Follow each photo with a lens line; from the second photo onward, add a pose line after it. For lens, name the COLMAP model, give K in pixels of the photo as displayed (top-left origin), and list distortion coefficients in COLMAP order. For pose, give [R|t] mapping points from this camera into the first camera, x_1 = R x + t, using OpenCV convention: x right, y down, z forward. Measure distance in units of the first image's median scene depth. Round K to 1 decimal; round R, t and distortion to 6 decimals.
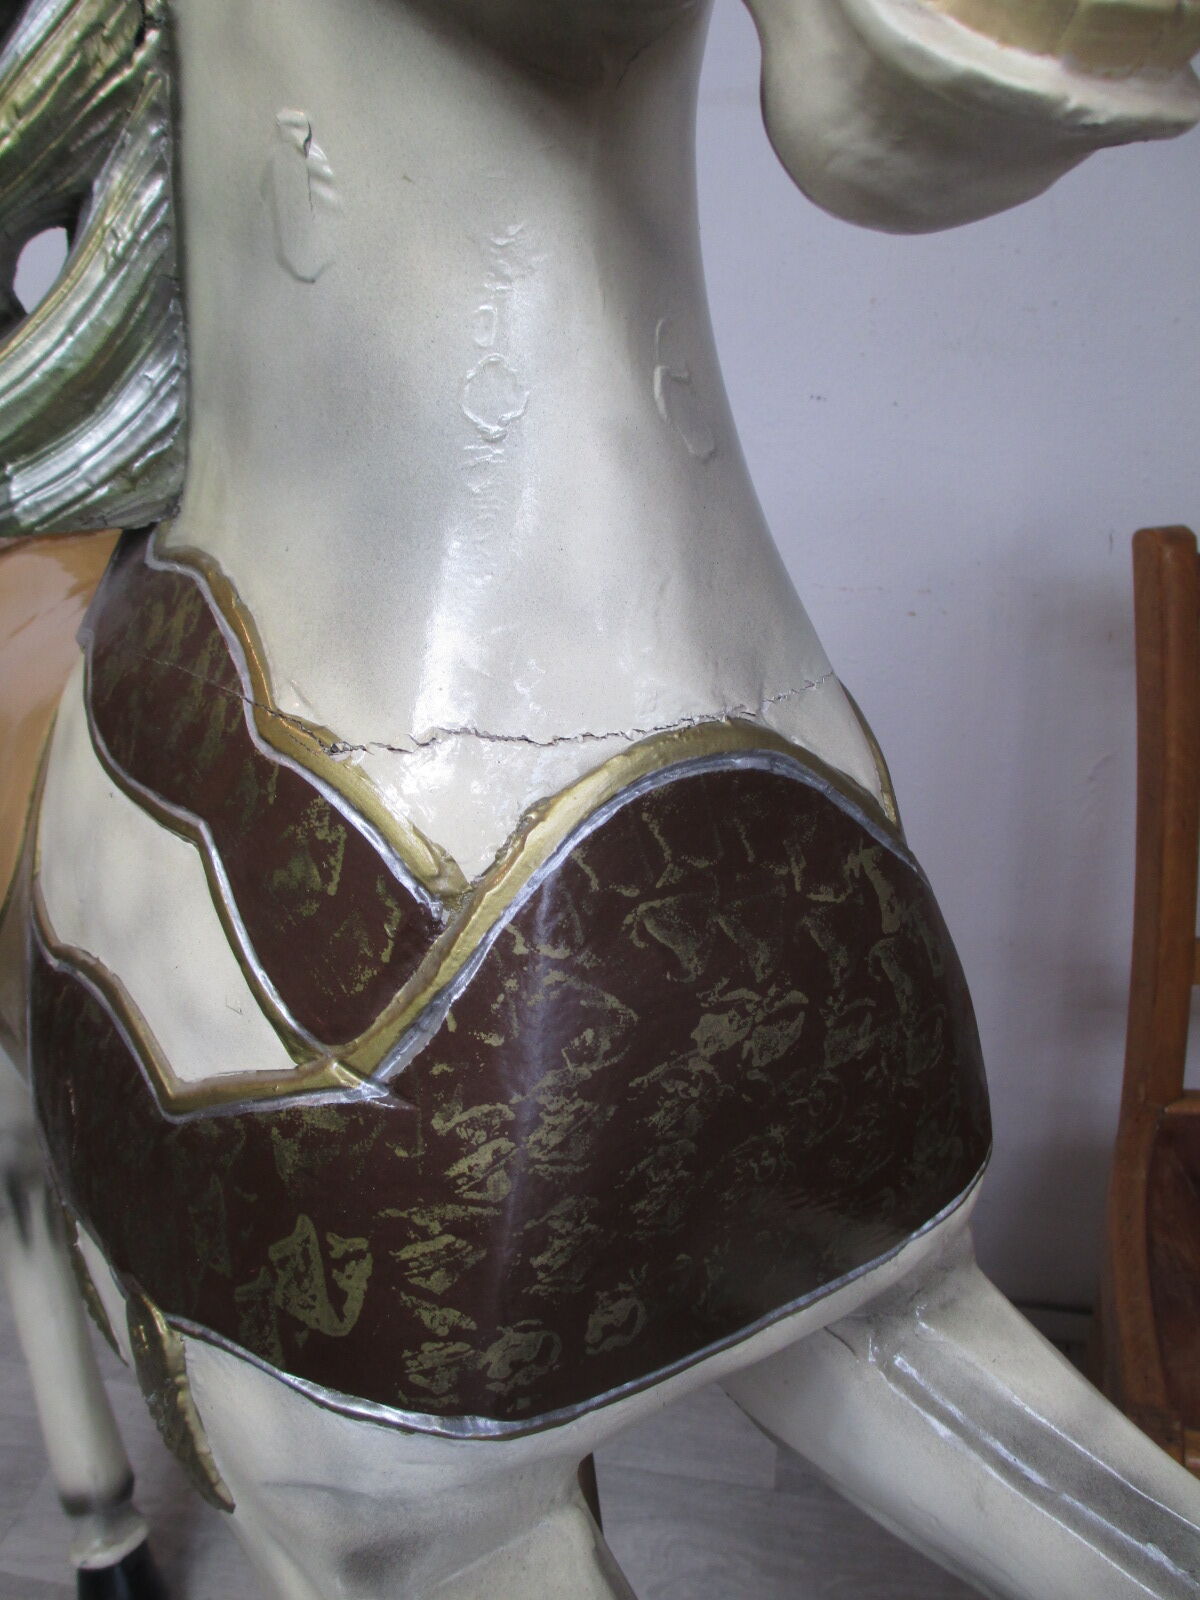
lens RADIAL K [[1332.2, 0, 600.0], [0, 1332.2, 800.0], [0, 0, 1]] dist [-0.049167, 0.005988]
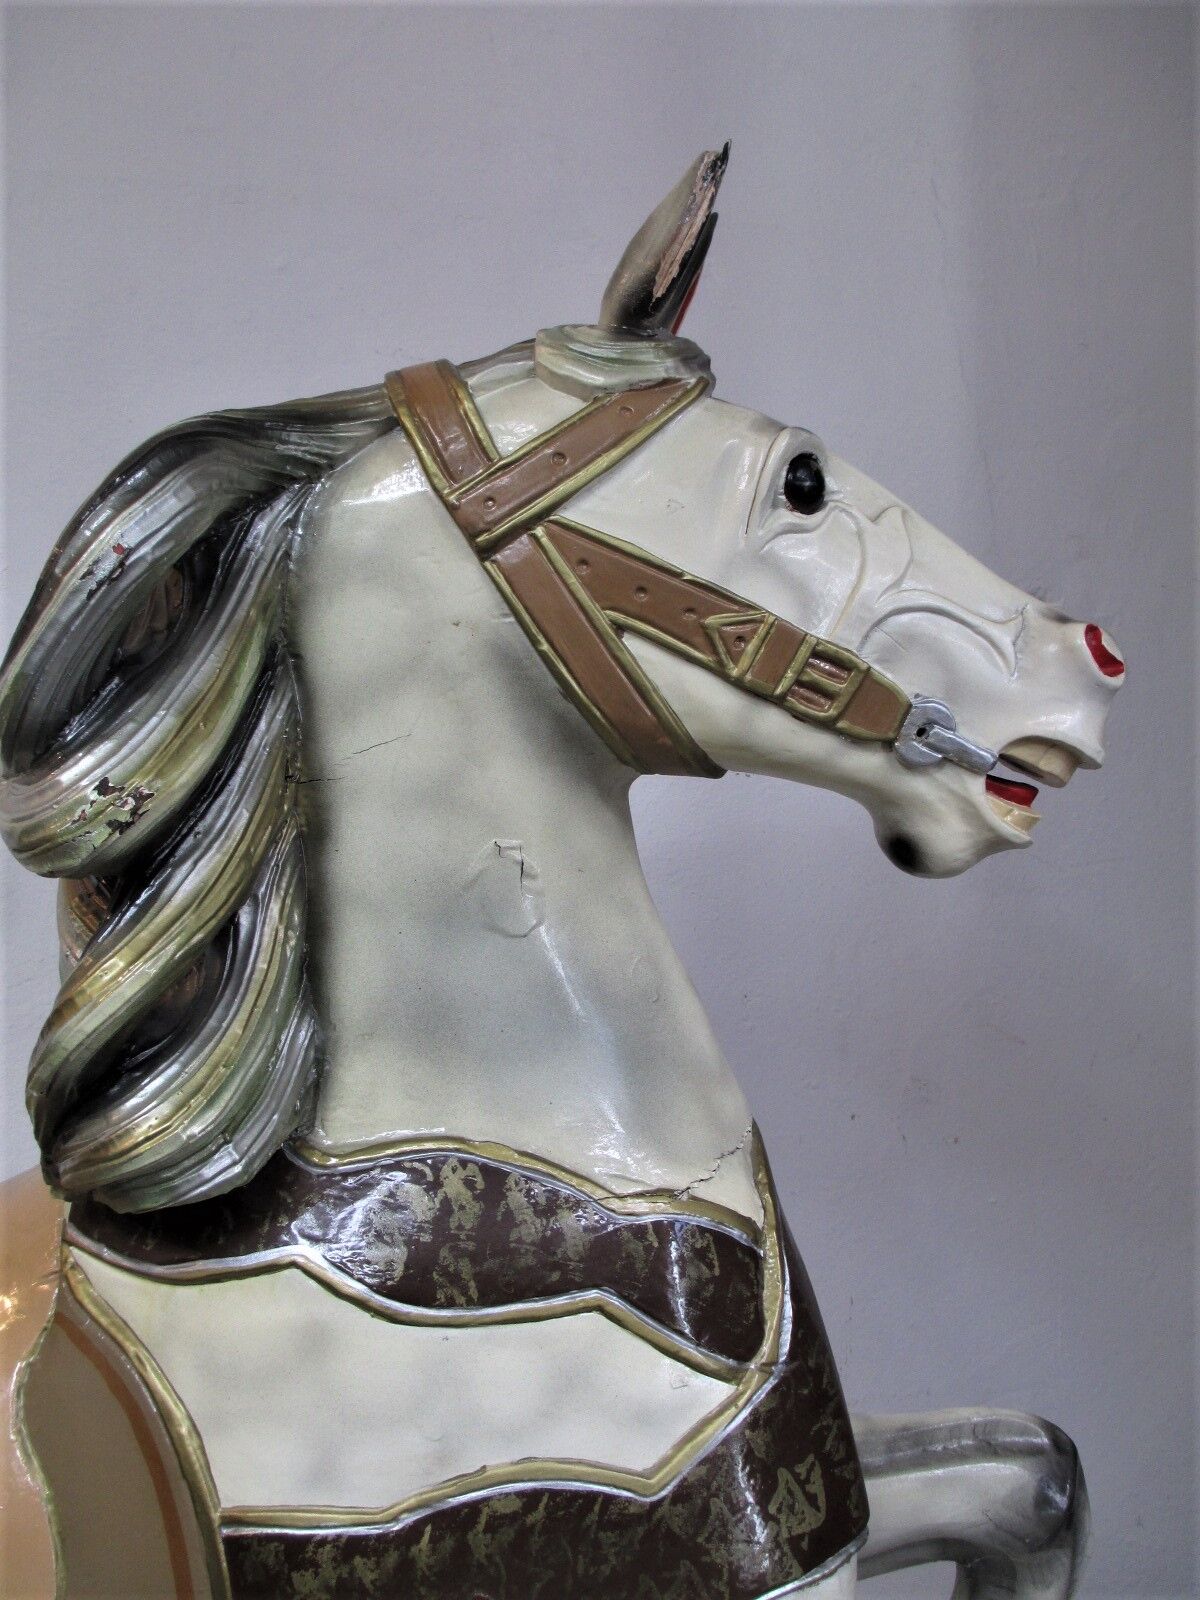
lens RADIAL K [[1320.4, 0, 629.7], [0, 1320.4, 800.5], [0, 0, 1]] dist [-0.056272, 0.002738]
pose [[0.478067, -0.105828, 0.871925, -1.616045], [0.374909, 0.922323, -0.093614, -0.364285], [-0.794289, 0.371646, 0.480608, 0.069380]]
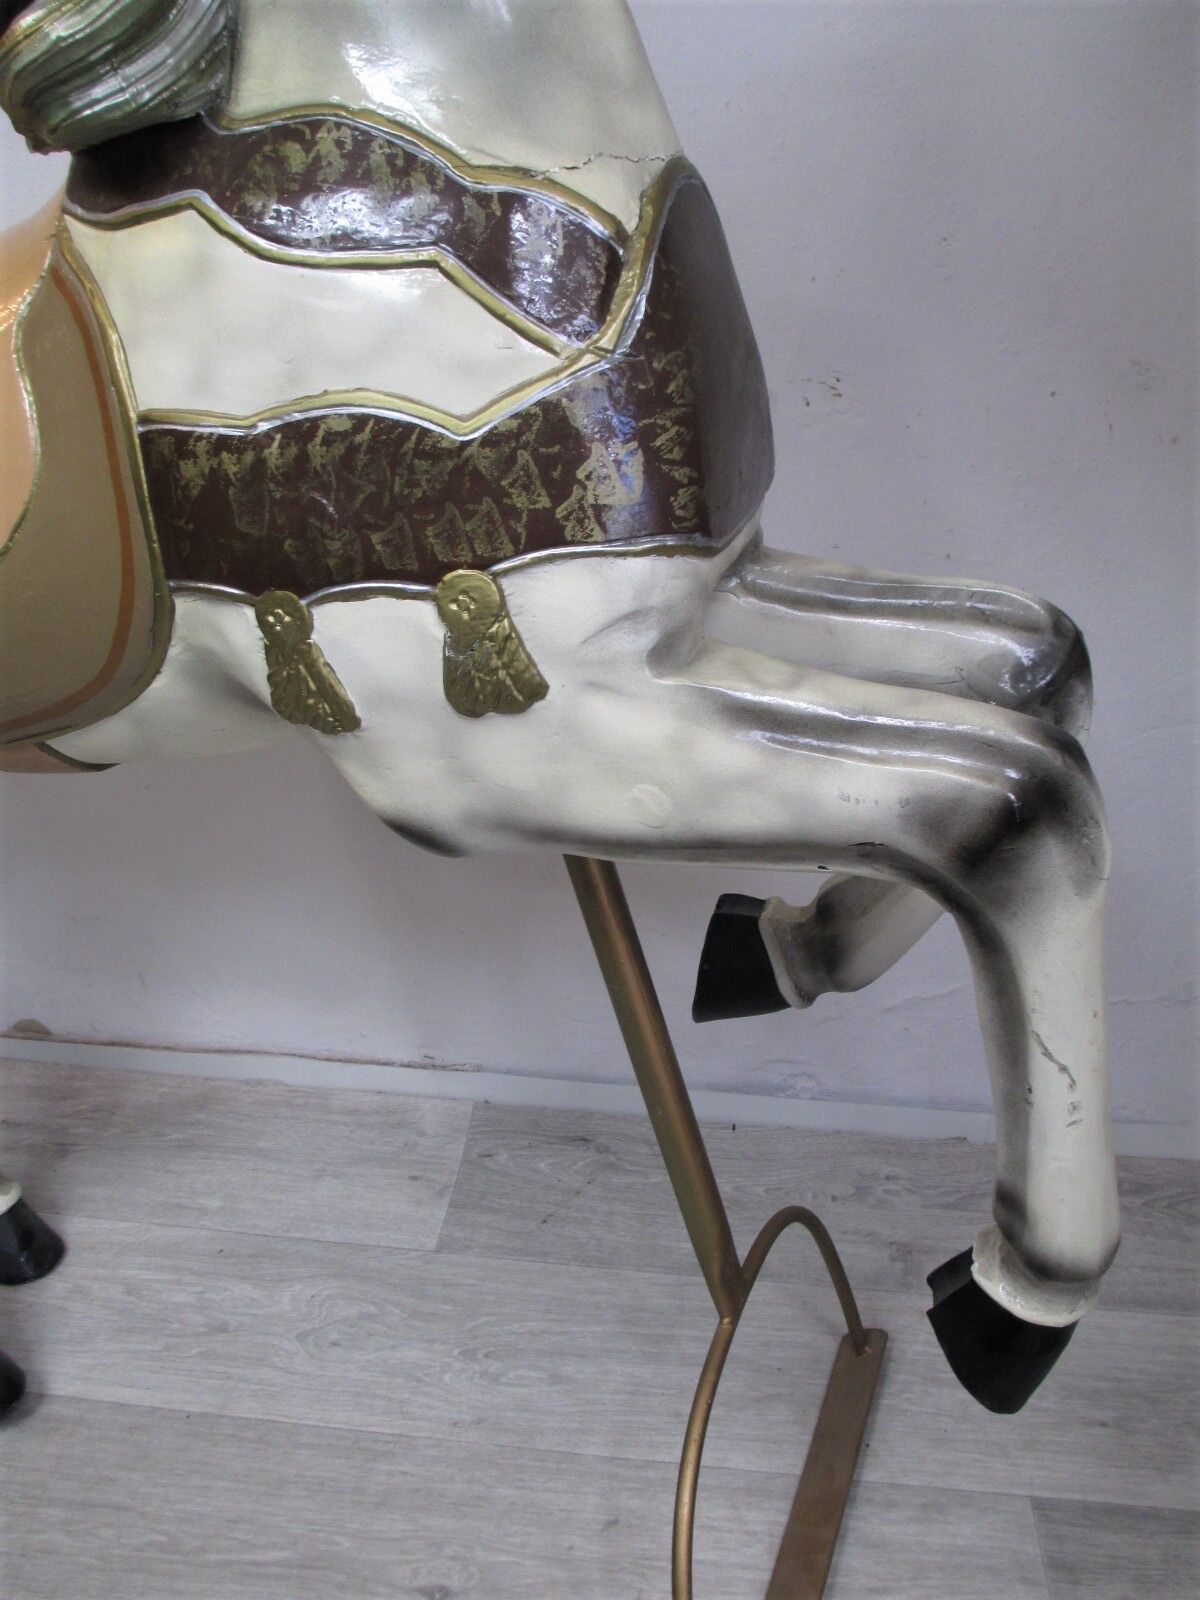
lens RADIAL K [[1333.6, 0, 600.0], [0, 1333.6, 800.0], [0, 0, 1]] dist [-0.041840, 0.003578]
pose [[0.776205, -0.305038, 0.551777, -1.317212], [0.273933, 0.951414, 0.140617, 0.513821], [-0.567862, 0.042002, 0.822052, -0.414631]]
